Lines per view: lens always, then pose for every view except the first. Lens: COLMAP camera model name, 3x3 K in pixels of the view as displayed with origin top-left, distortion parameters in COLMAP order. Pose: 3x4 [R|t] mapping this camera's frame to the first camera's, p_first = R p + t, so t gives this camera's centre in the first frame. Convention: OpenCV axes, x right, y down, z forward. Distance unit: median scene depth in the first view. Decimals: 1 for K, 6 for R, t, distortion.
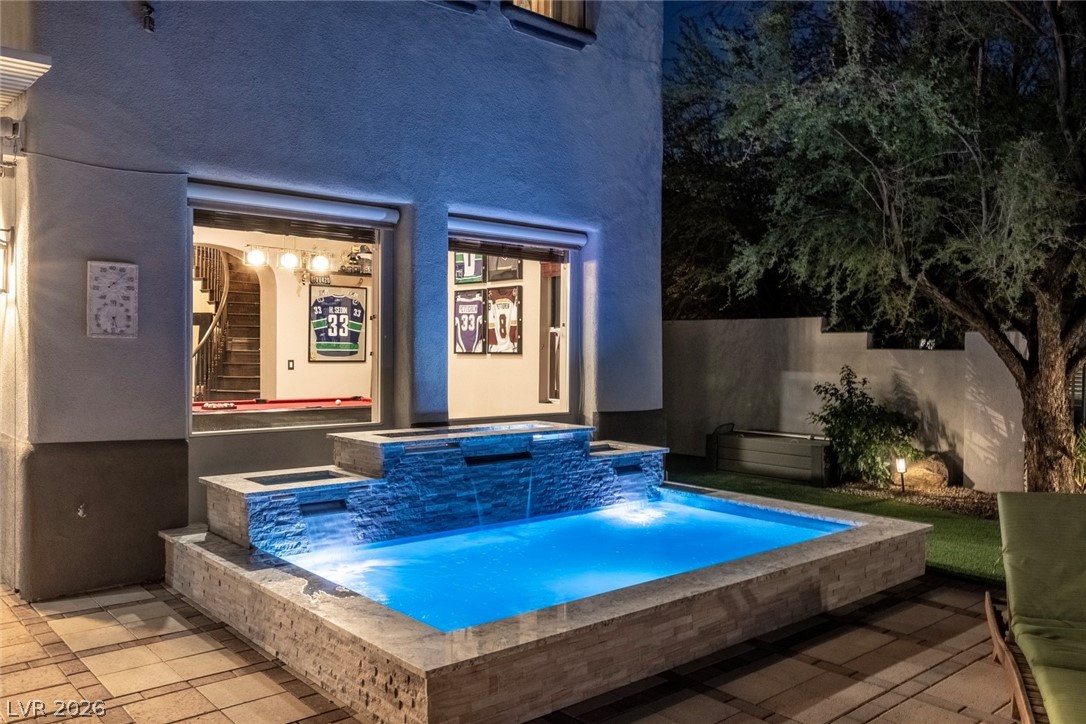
lens RADIAL K [[892.0, 0, 572.5], [0, 892.0, 382.6], [0, 0, 1]] dist [0.001943, -0.000222]
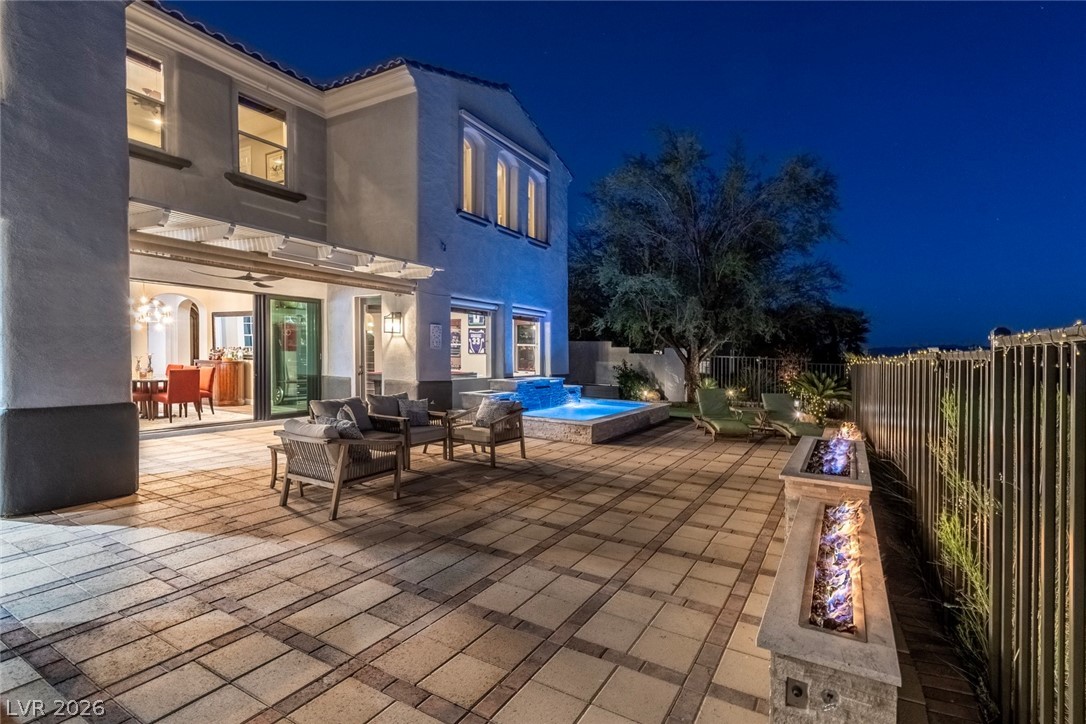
lens RADIAL K [[479.0, 0, 540.1], [0, 479.0, 343.3], [0, 0, 1]] dist [0.013922, -0.008238]
pose [[0.971280, 0.013775, 0.237541, -0.370399], [-0.001084, 0.998569, -0.053473, 0.014814], [-0.237938, 0.051679, 0.969905, -0.488419]]
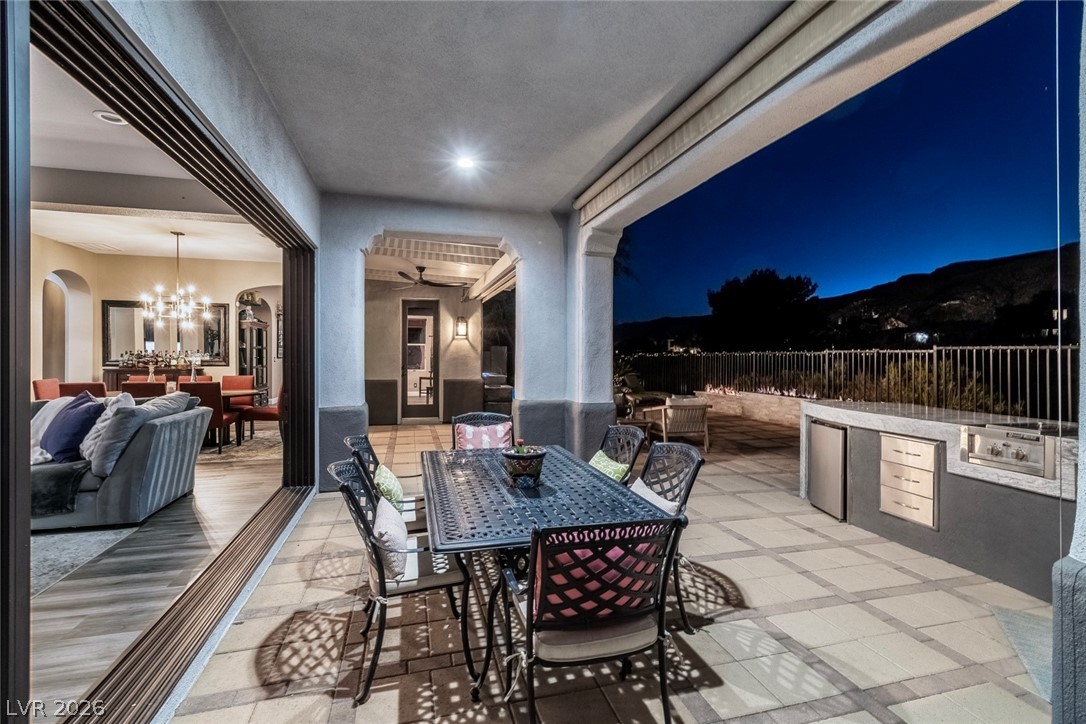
lens RADIAL K [[499.1, 0, 543.1], [0, 499.1, 350.8], [0, 0, 1]] dist [-0.001583, -0.000562]
pose [[0.460229, -0.001331, 0.887799, -1.313821], [0.032833, 0.999340, -0.015522, -0.001854], [-0.887193, 0.036293, 0.459969, -0.104469]]
